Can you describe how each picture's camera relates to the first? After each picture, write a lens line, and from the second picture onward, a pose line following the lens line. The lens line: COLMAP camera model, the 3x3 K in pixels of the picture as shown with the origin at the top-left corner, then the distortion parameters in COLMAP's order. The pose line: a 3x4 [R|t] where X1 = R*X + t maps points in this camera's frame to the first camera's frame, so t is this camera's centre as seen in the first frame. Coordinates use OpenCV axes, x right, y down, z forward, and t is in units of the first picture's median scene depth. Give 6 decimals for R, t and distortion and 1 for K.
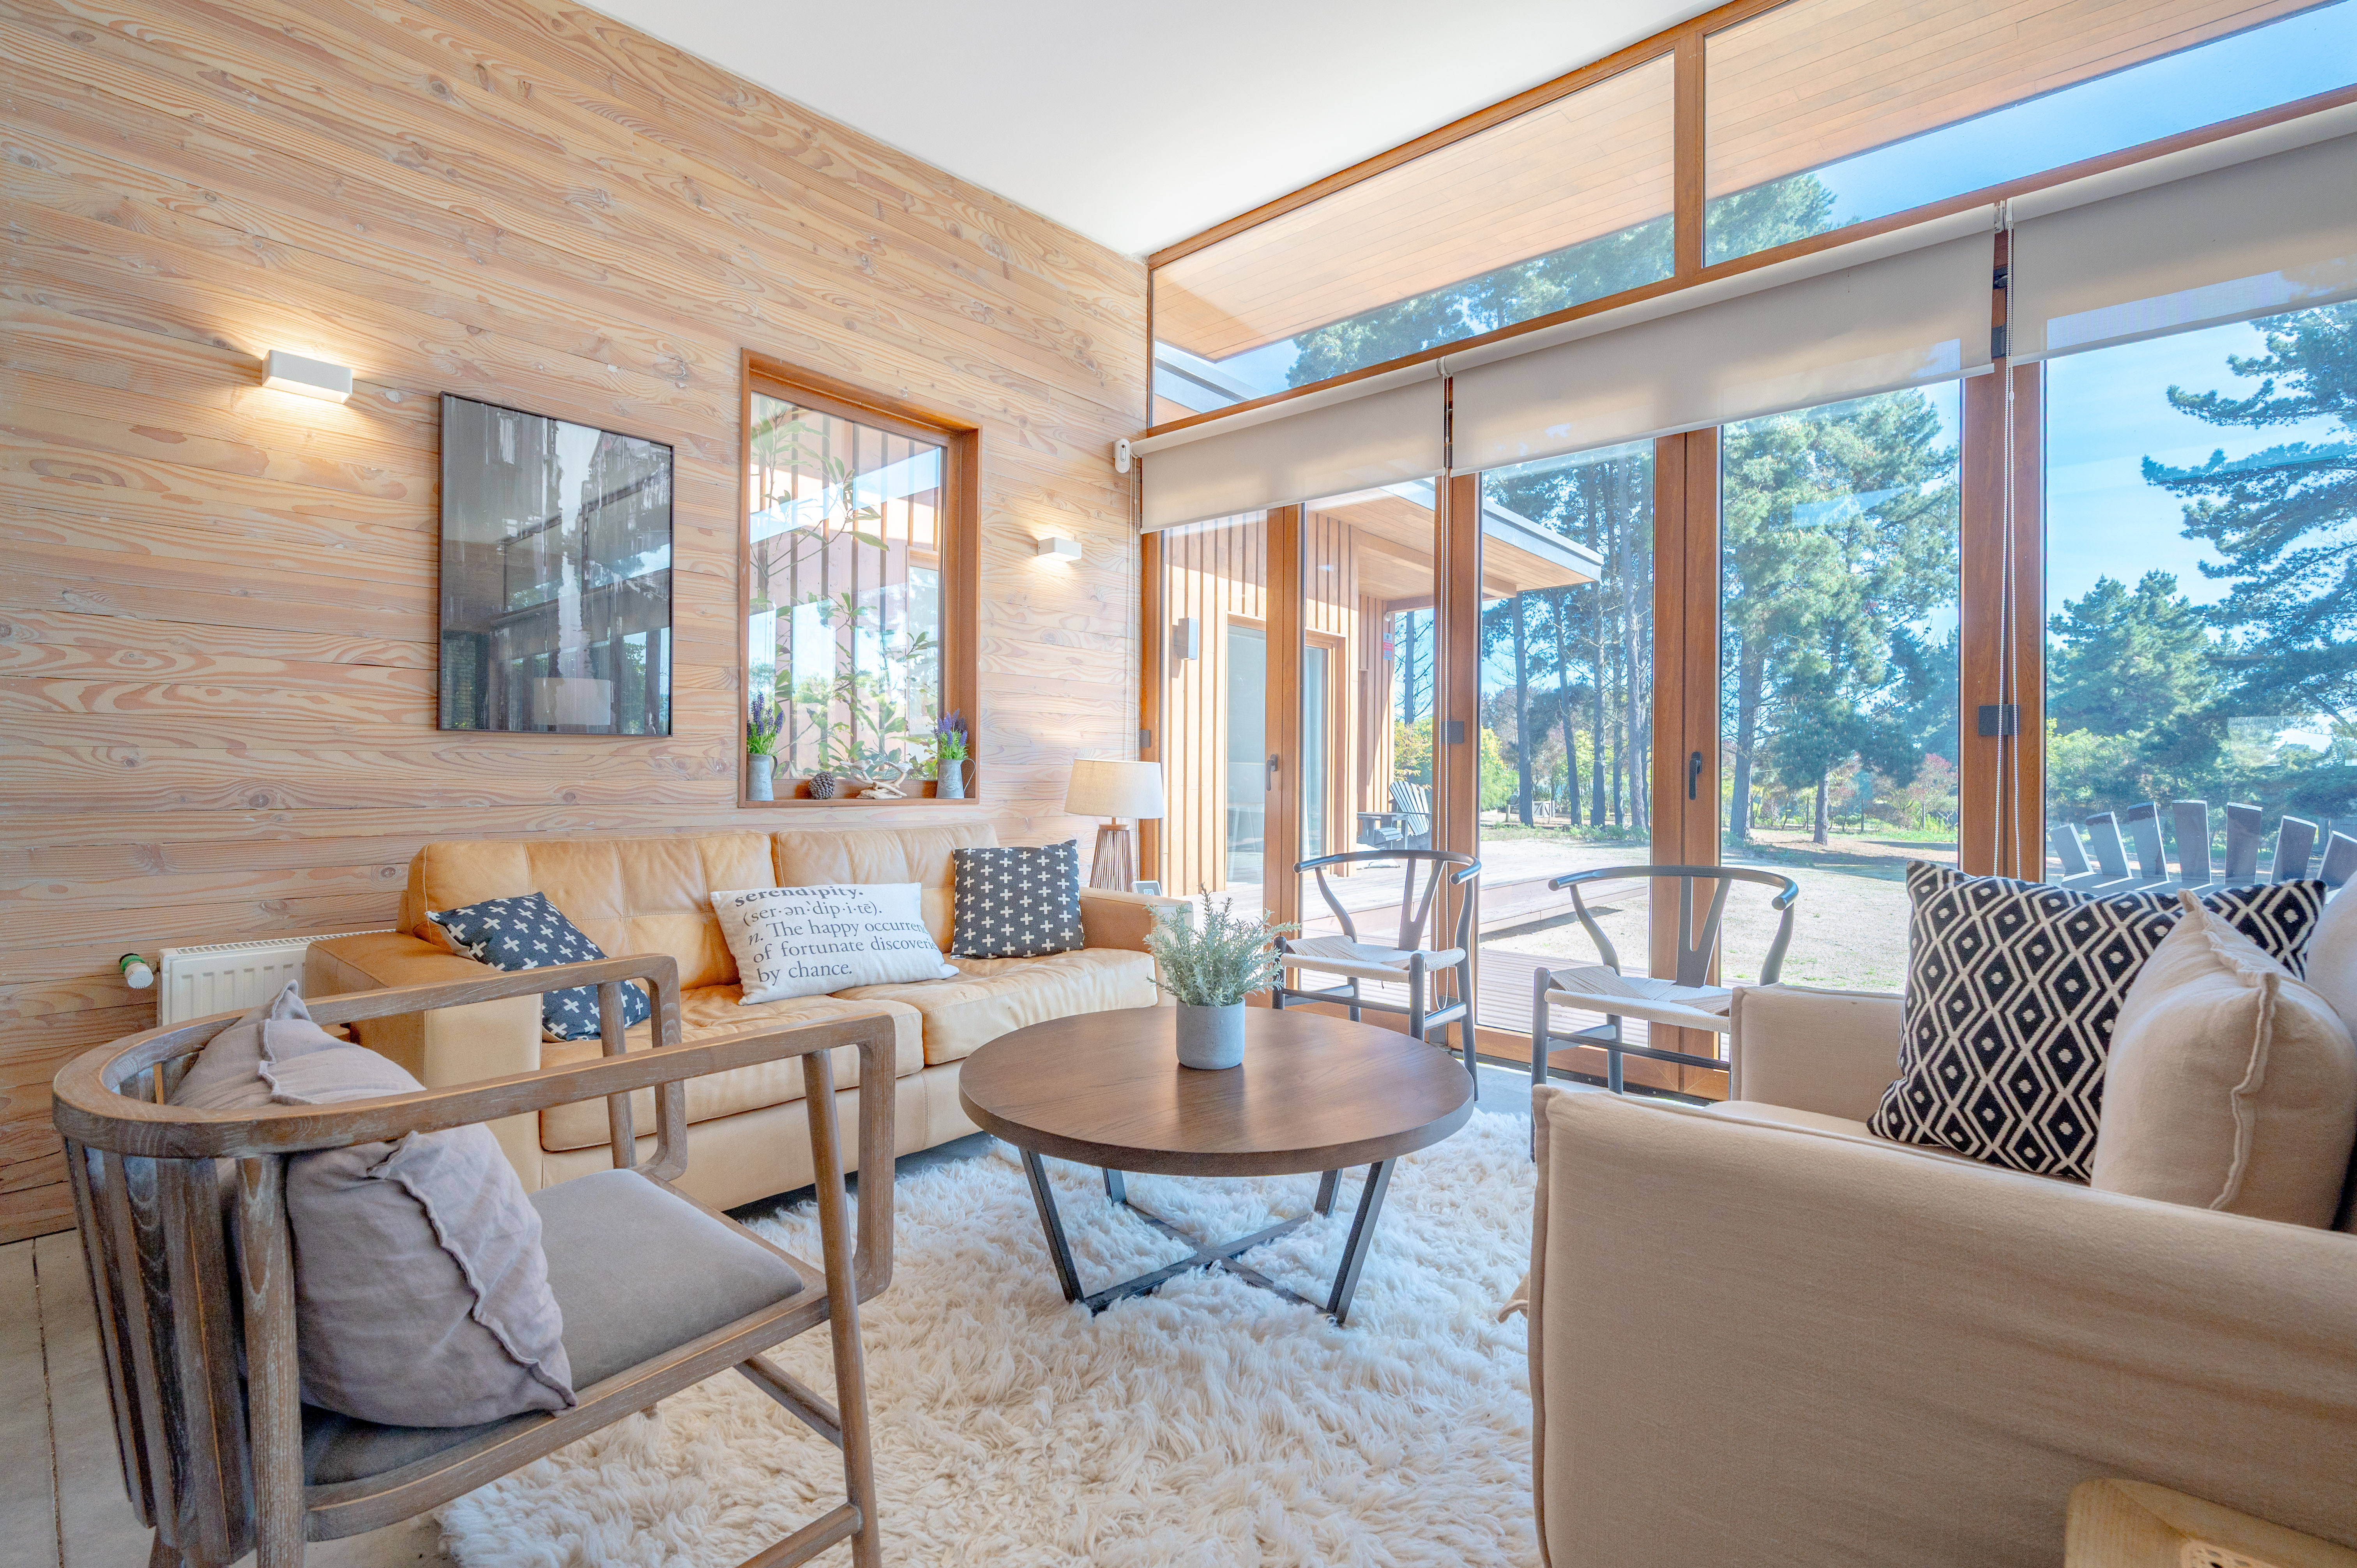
lens RADIAL K [[1036.8, 0, 1164.0], [0, 1036.8, 771.3], [0, 0, 1]] dist [-0.000436, -0.000286]
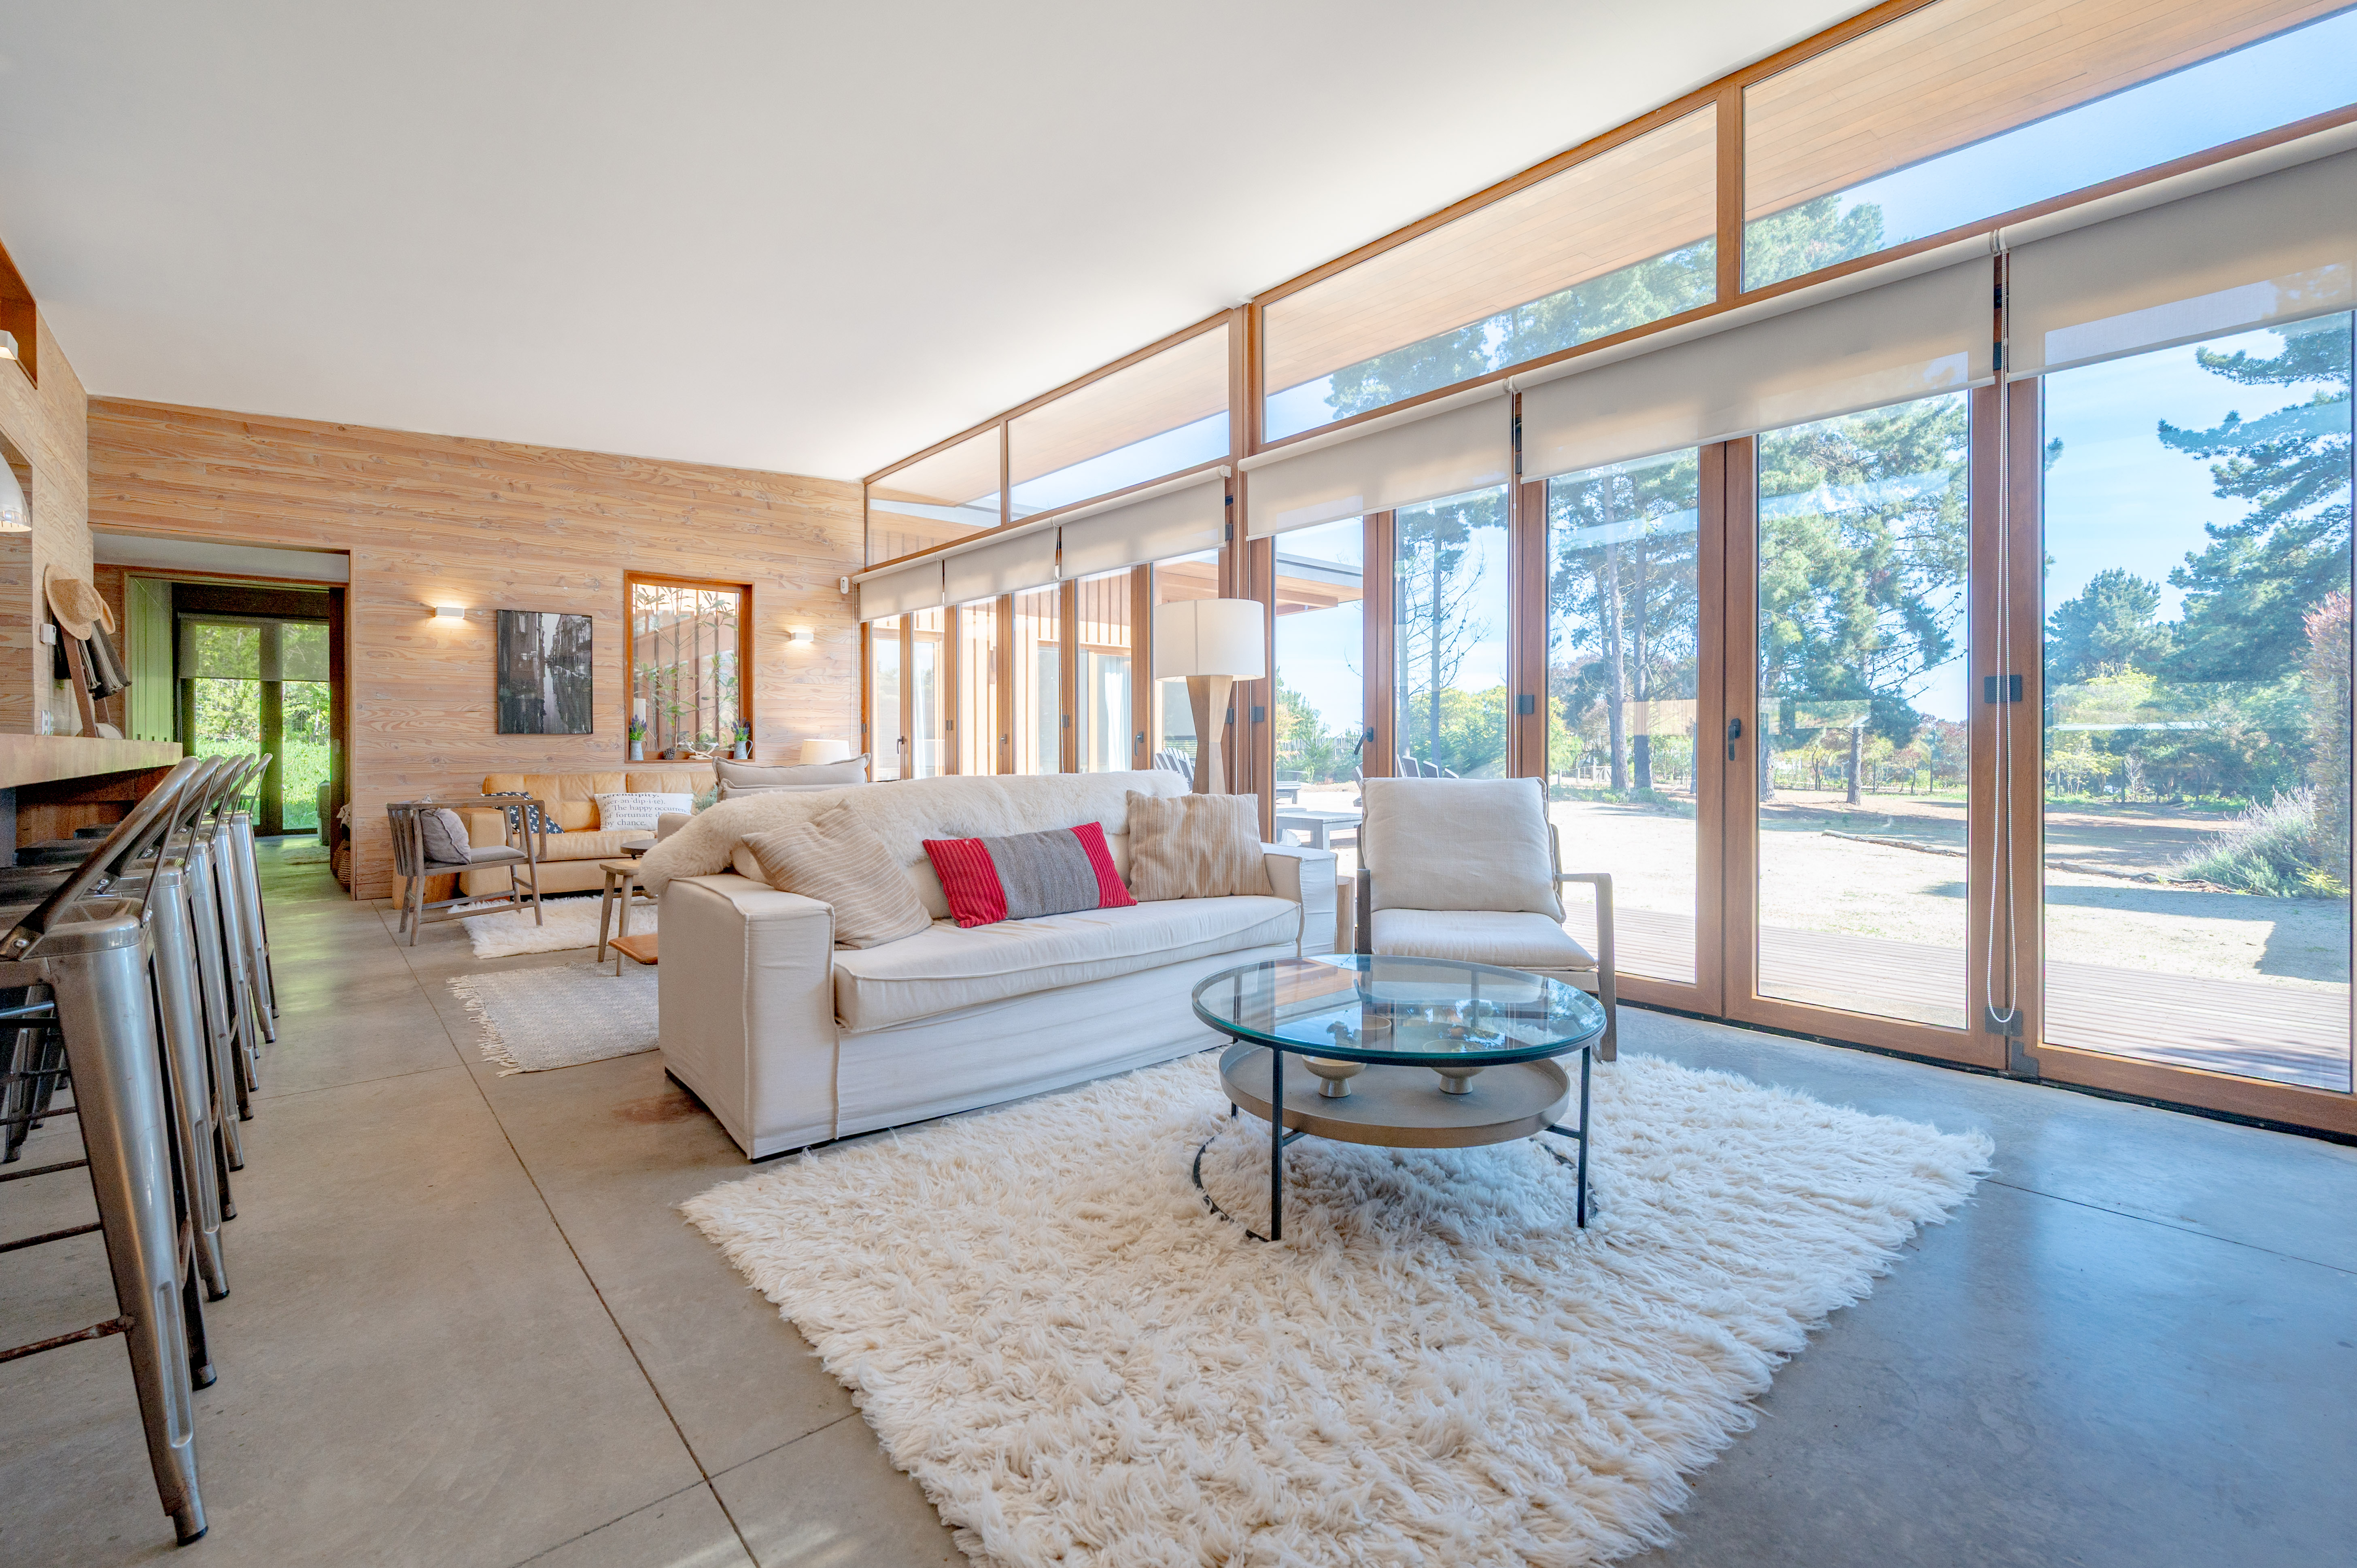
lens RADIAL K [[1021.7, 0, 1183.5], [0, 1021.7, 743.8], [0, 0, 1]] dist [-0.001144, -0.000182]
pose [[0.992048, -0.013704, -0.125115, 1.113502], [0.013793, 0.999905, -0.000149, 0.008741], [0.125105, -0.001578, 0.992142, -1.123500]]
